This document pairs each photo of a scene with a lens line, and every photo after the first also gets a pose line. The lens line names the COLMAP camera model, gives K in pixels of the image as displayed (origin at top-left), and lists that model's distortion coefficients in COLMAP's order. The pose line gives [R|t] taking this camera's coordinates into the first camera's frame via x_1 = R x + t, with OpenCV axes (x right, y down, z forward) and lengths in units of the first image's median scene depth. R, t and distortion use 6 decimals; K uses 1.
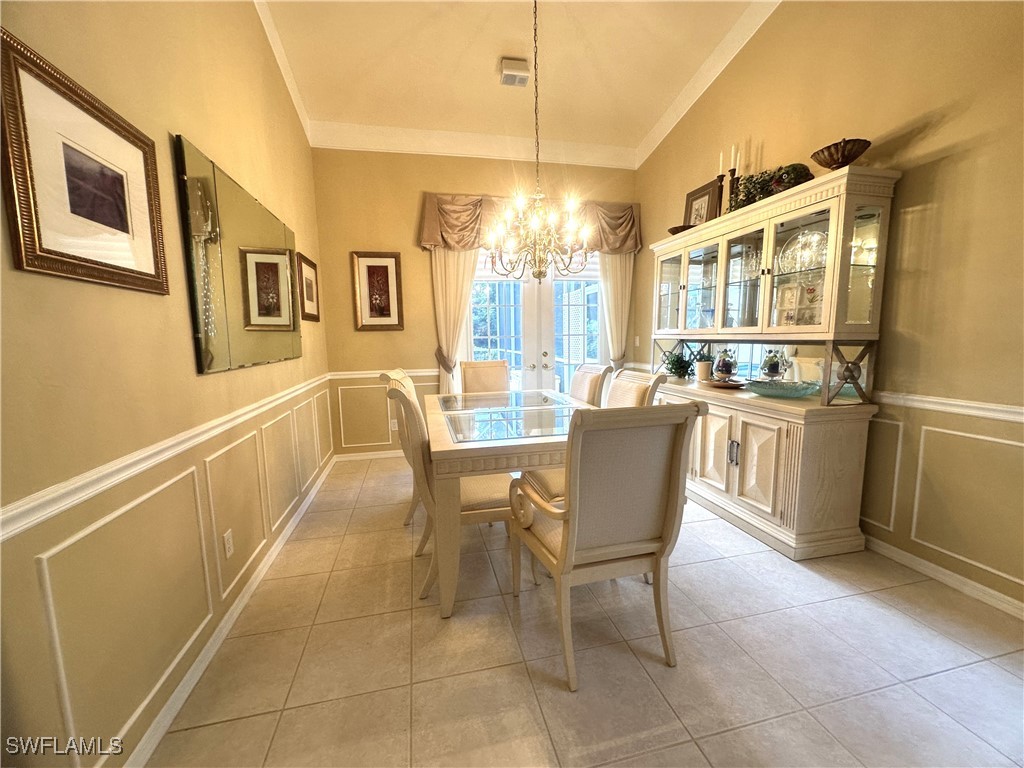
lens RADIAL K [[412.3, 0, 510.0], [0, 412.3, 384.8], [0, 0, 1]] dist [-0.002238, 0.000190]
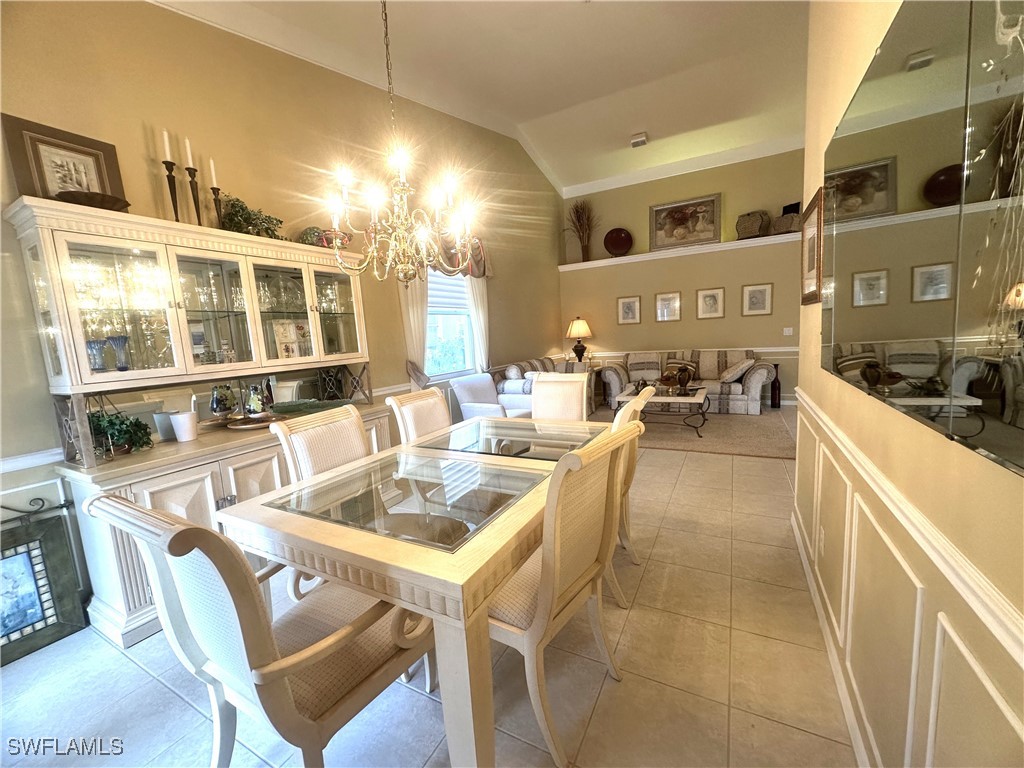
lens RADIAL K [[412.3, 0, 510.0], [0, 412.3, 384.8], [0, 0, 1]] dist [-0.002238, 0.000190]
pose [[-0.745868, -0.019131, 0.665819, -0.567345], [0.148713, 0.969574, 0.194451, -0.216464], [-0.649281, 0.244050, -0.720329, 1.554034]]
